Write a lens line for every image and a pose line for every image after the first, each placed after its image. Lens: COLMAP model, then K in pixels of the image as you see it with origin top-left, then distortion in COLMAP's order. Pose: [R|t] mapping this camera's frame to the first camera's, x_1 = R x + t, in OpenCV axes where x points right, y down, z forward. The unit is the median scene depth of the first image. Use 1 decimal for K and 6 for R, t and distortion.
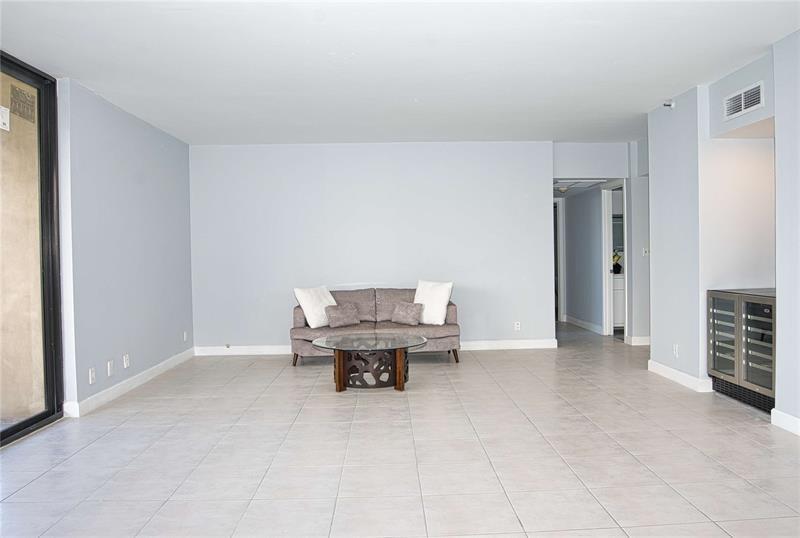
lens RADIAL K [[572.8, 0, 409.5], [0, 572.8, 268.2], [0, 0, 1]] dist [-0.073180, 0.036710]
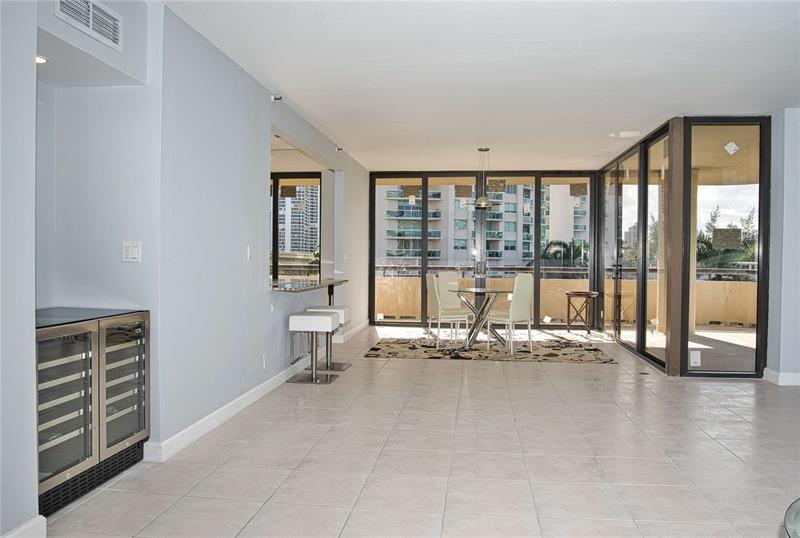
lens RADIAL K [[572.8, 0, 409.5], [0, 572.8, 268.2], [0, 0, 1]] dist [-0.073180, 0.036710]
pose [[-0.988114, 0.006864, 0.153573, 0.148873], [0.013616, 0.998984, 0.042957, -0.034833], [-0.153122, 0.044538, -0.987203, 1.624196]]
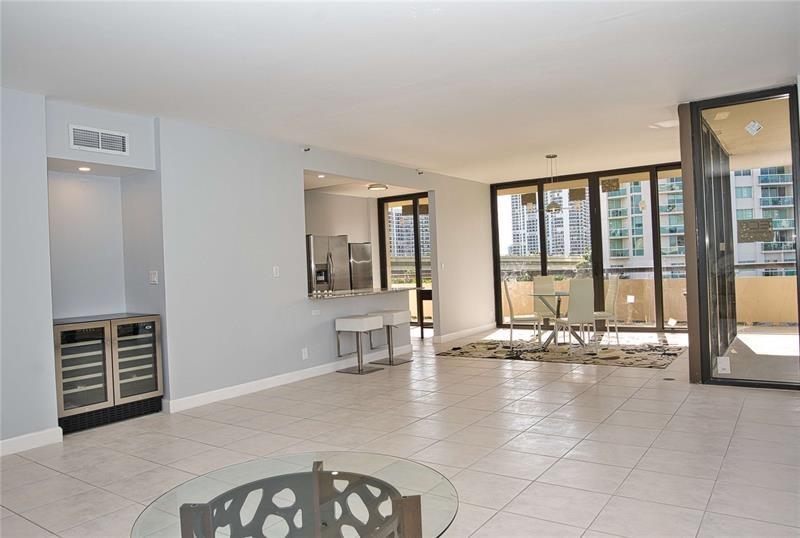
lens RADIAL K [[572.8, 0, 409.5], [0, 572.8, 268.2], [0, 0, 1]] dist [-0.073180, 0.036710]
pose [[-0.800848, 0.048677, 0.596886, -0.525198], [0.071689, 0.997316, 0.014853, -0.027517], [-0.594561, 0.054685, -0.802189, 1.565970]]
